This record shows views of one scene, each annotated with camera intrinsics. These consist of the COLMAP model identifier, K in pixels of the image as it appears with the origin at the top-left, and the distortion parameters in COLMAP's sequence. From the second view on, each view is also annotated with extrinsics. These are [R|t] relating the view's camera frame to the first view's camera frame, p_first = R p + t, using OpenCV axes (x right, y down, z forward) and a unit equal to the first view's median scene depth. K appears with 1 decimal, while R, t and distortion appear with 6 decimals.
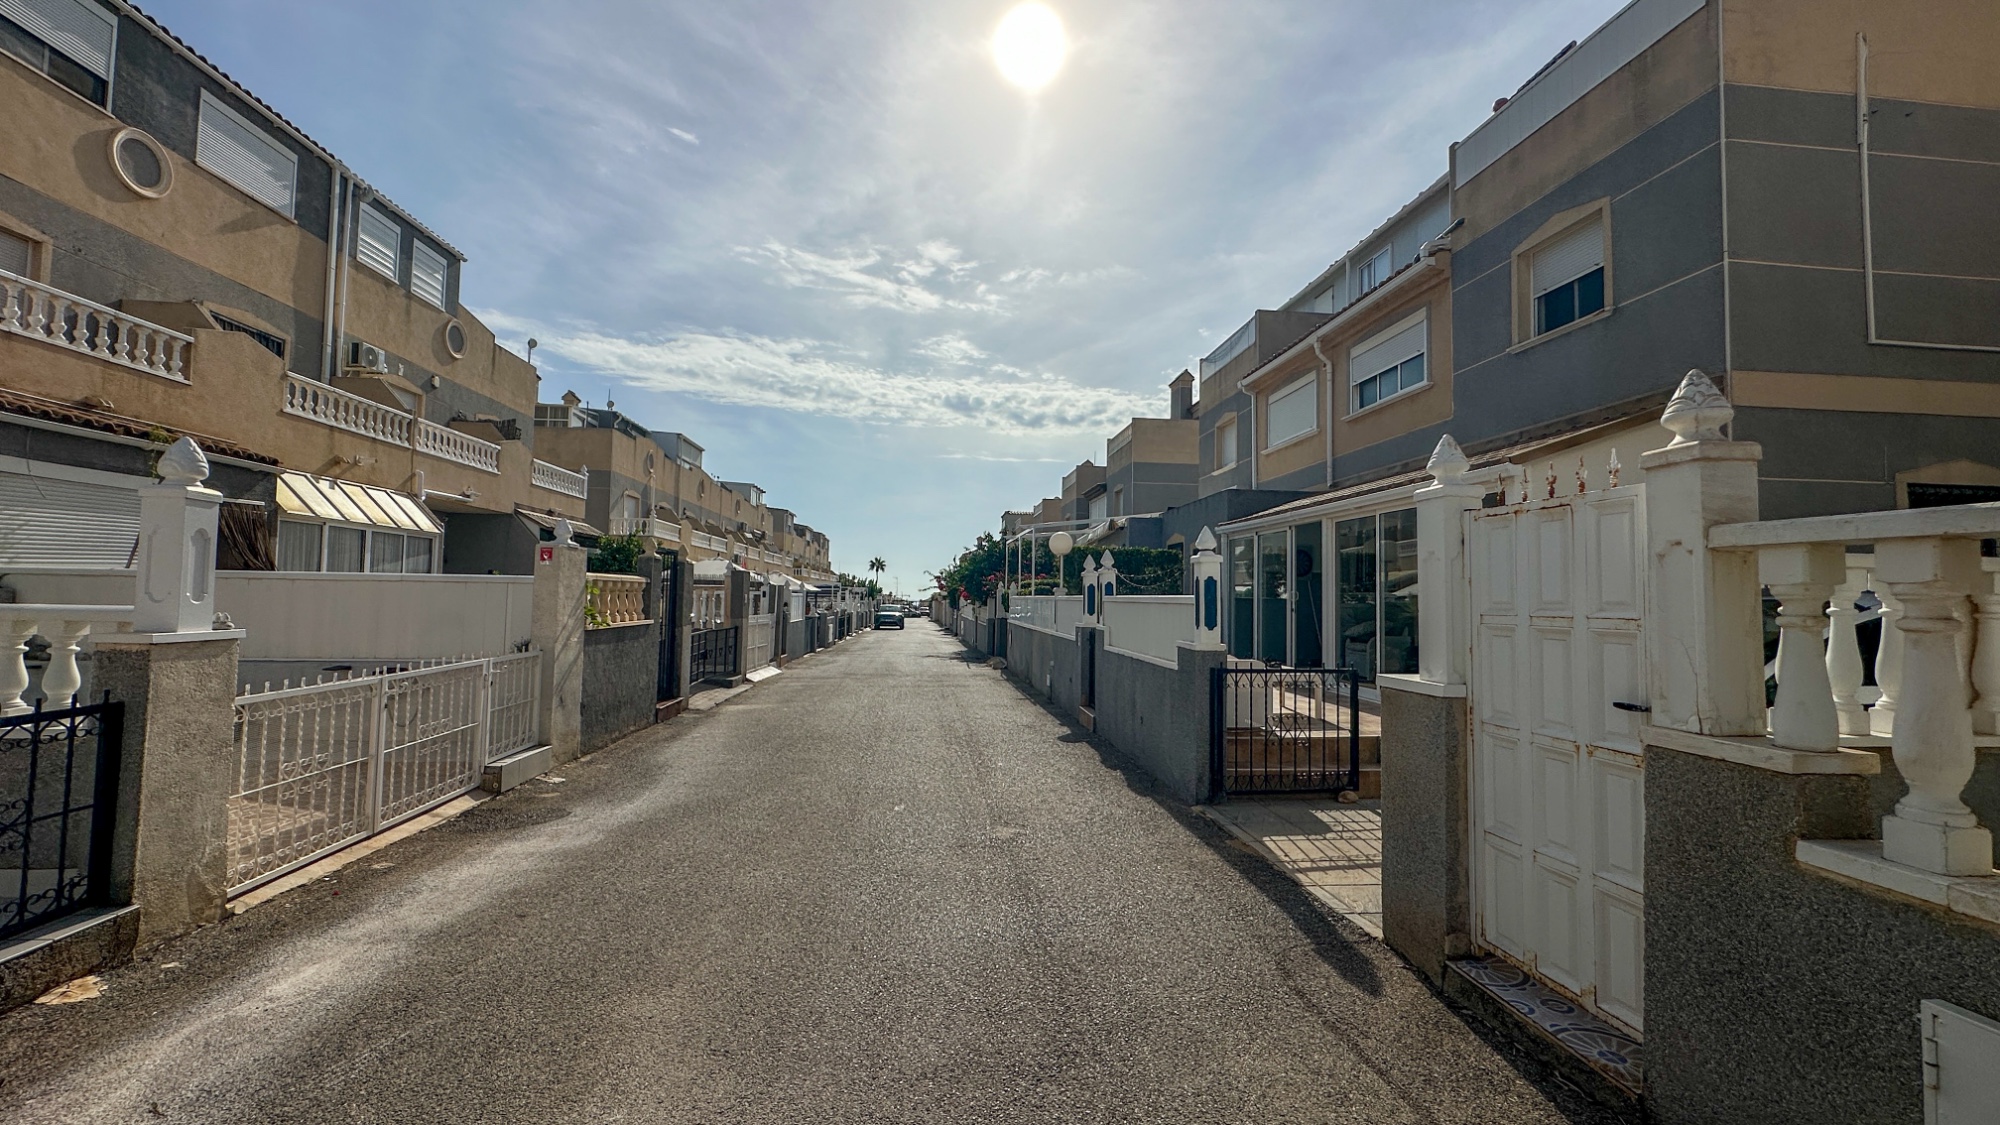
lens RADIAL K [[794.8, 0, 1002.9], [0, 794.8, 558.3], [0, 0, 1]] dist [0.000556, -0.000233]
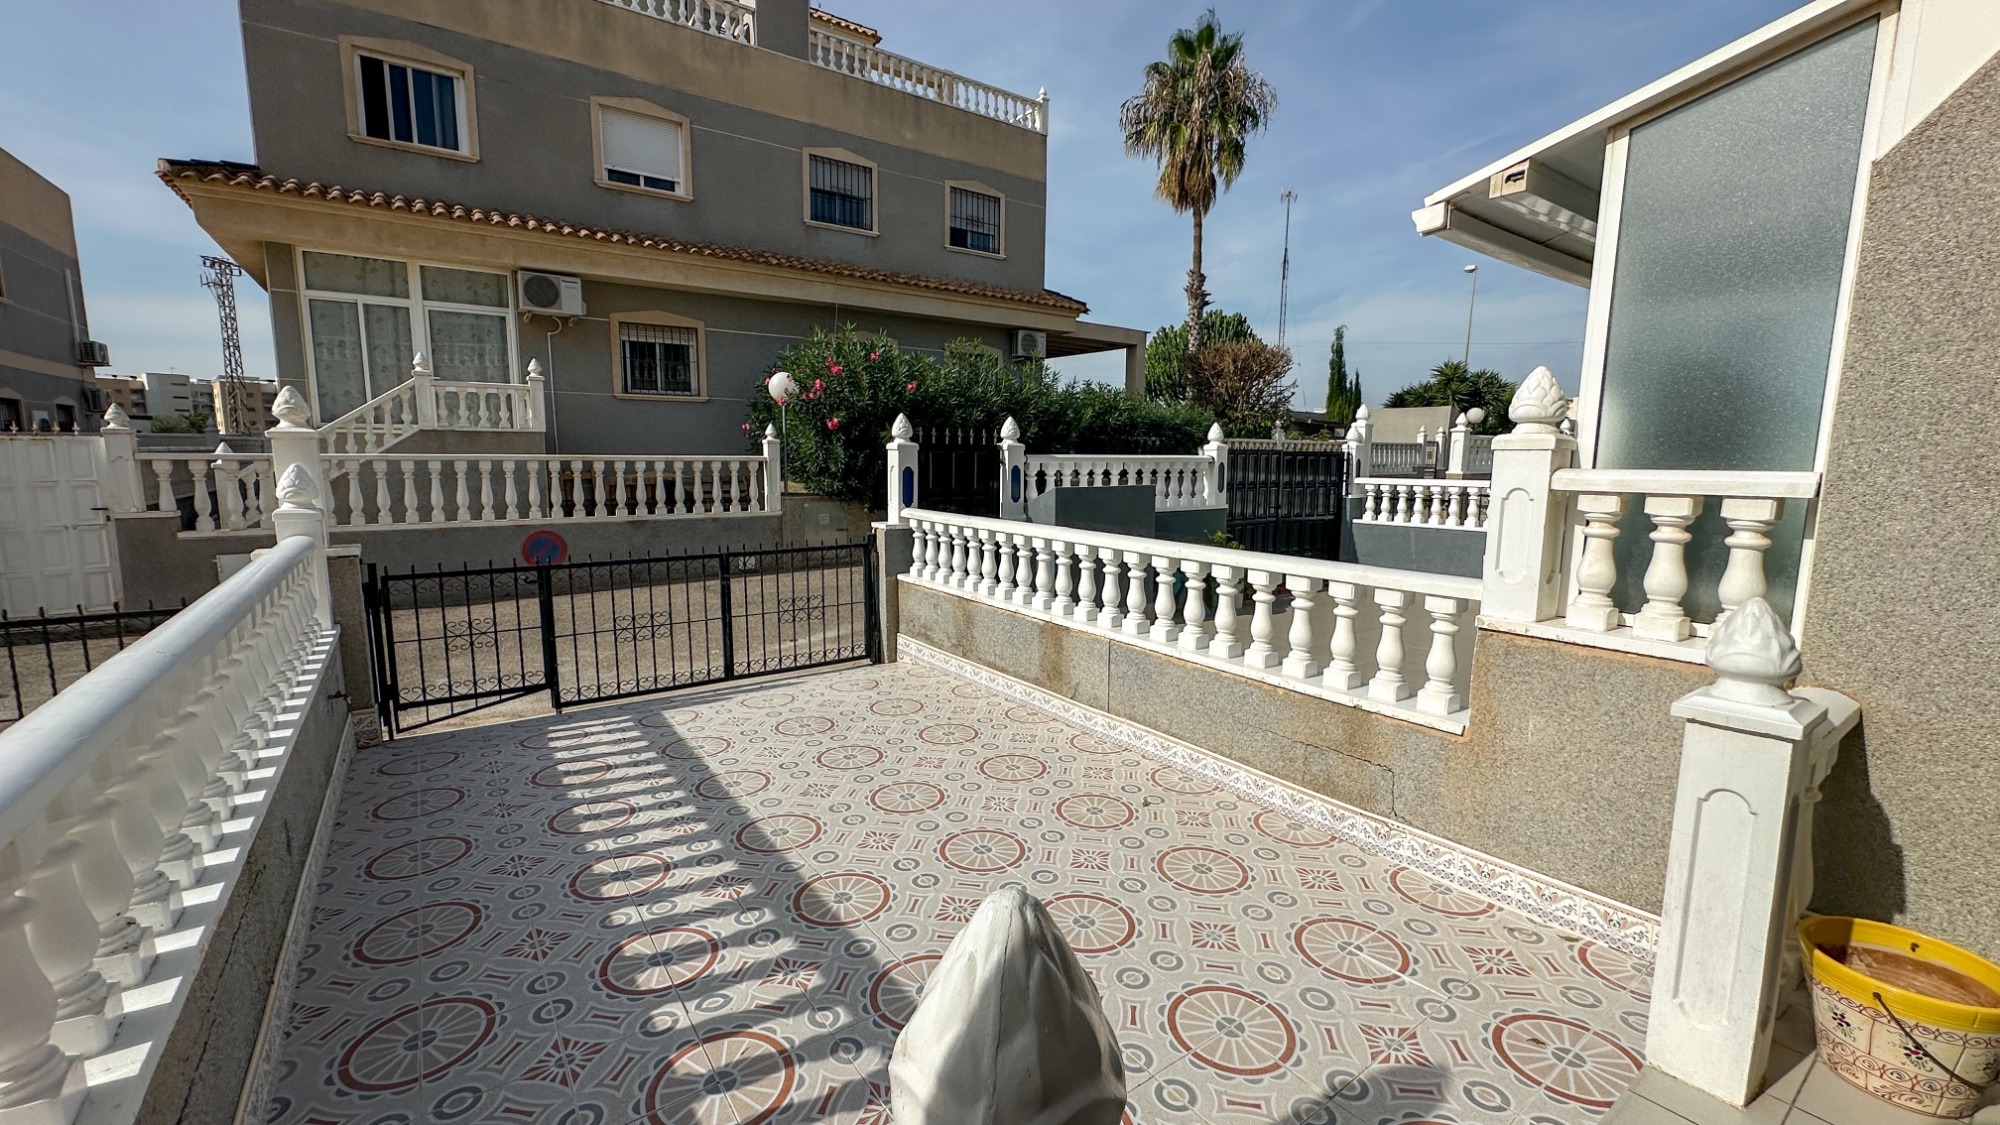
lens RADIAL K [[794.8, 0, 1002.9], [0, 794.8, 558.3], [0, 0, 1]] dist [0.000556, -0.000233]
pose [[-0.494617, -0.140306, 0.857711, -0.600190], [-0.058141, 0.990014, 0.128420, -0.037214], [-0.867164, 0.013651, -0.497835, -0.083779]]
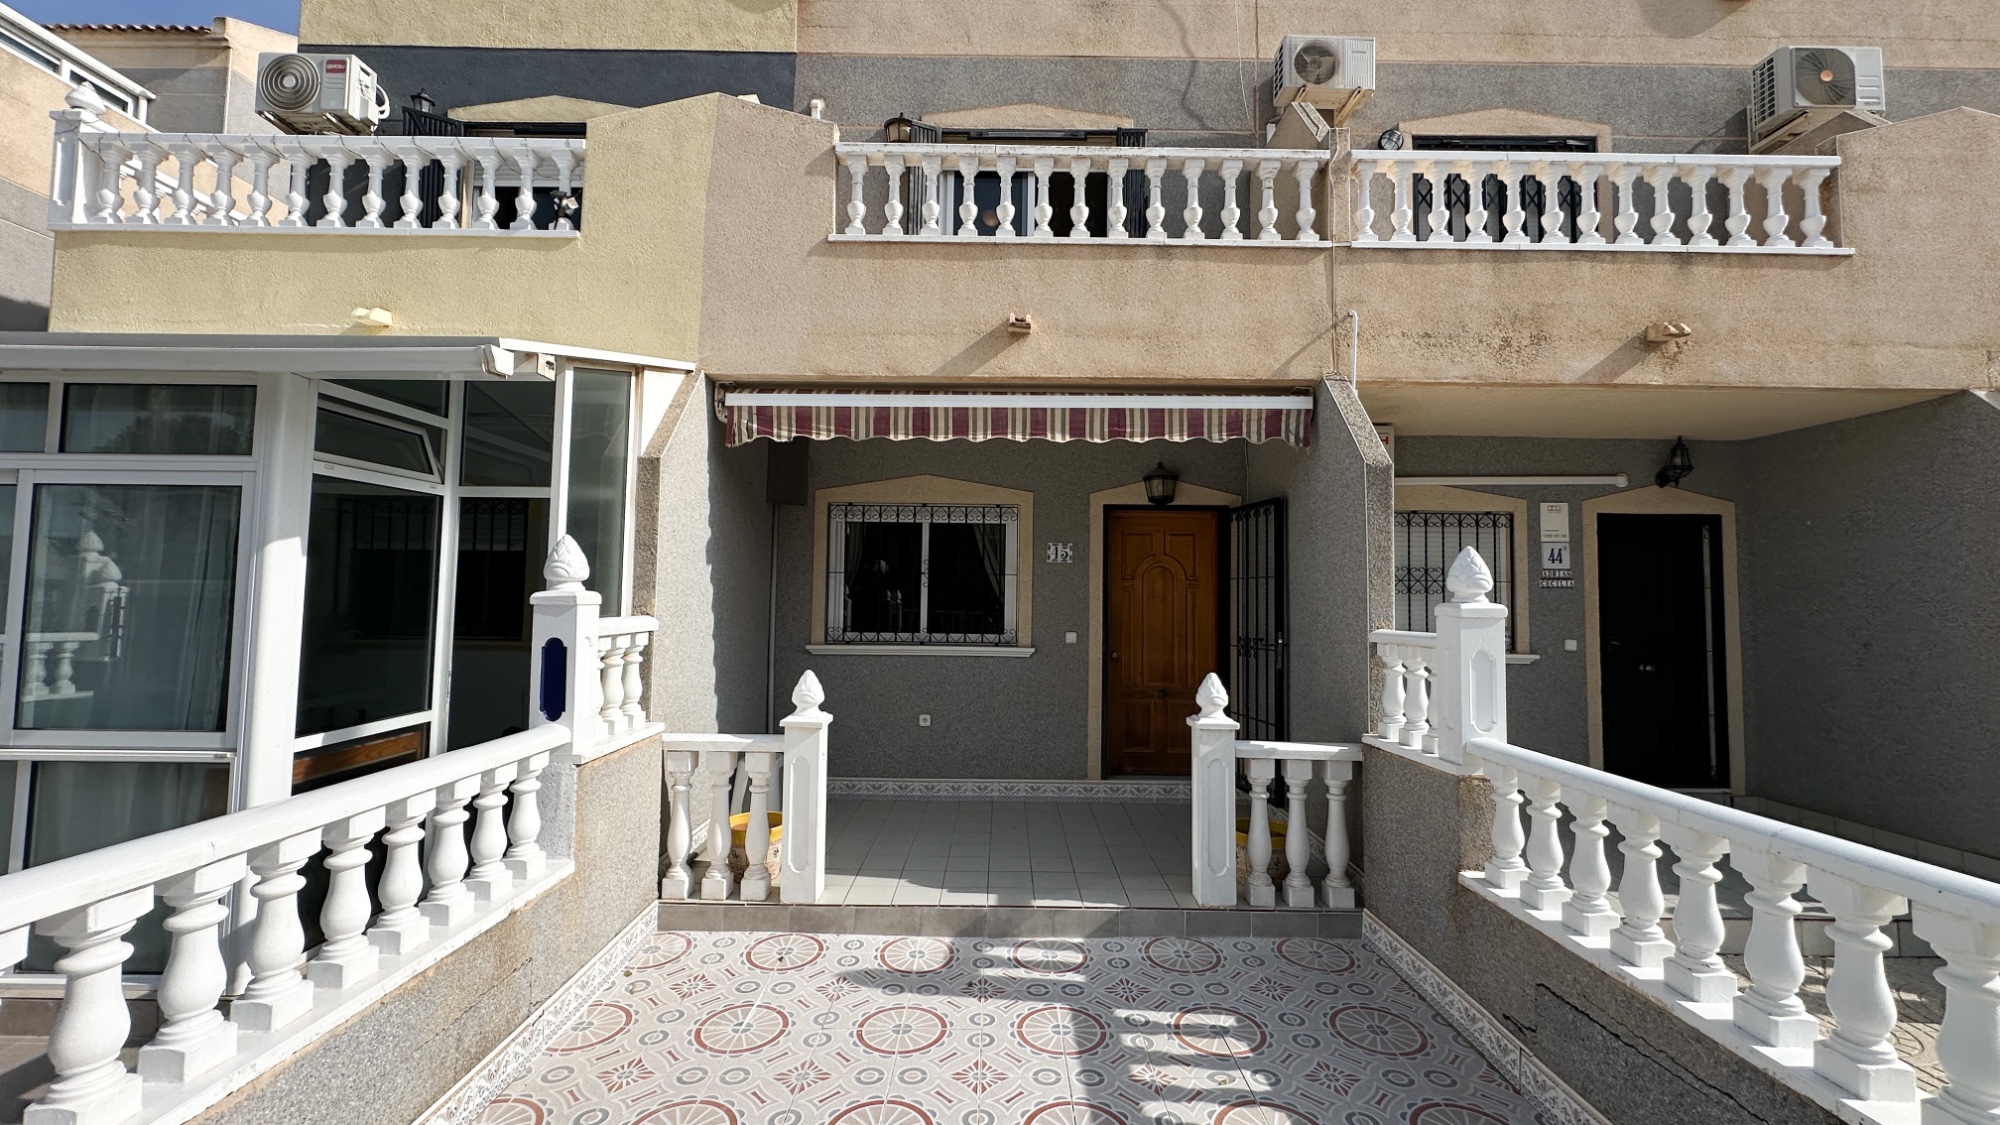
lens RADIAL K [[794.8, 0, 1002.9], [0, 794.8, 558.3], [0, 0, 1]] dist [0.000556, -0.000233]
pose [[-0.107723, -0.073159, -0.991485, -0.292766], [0.032610, 0.996492, -0.077071, -0.037760], [0.993646, -0.040635, -0.104960, -0.142331]]
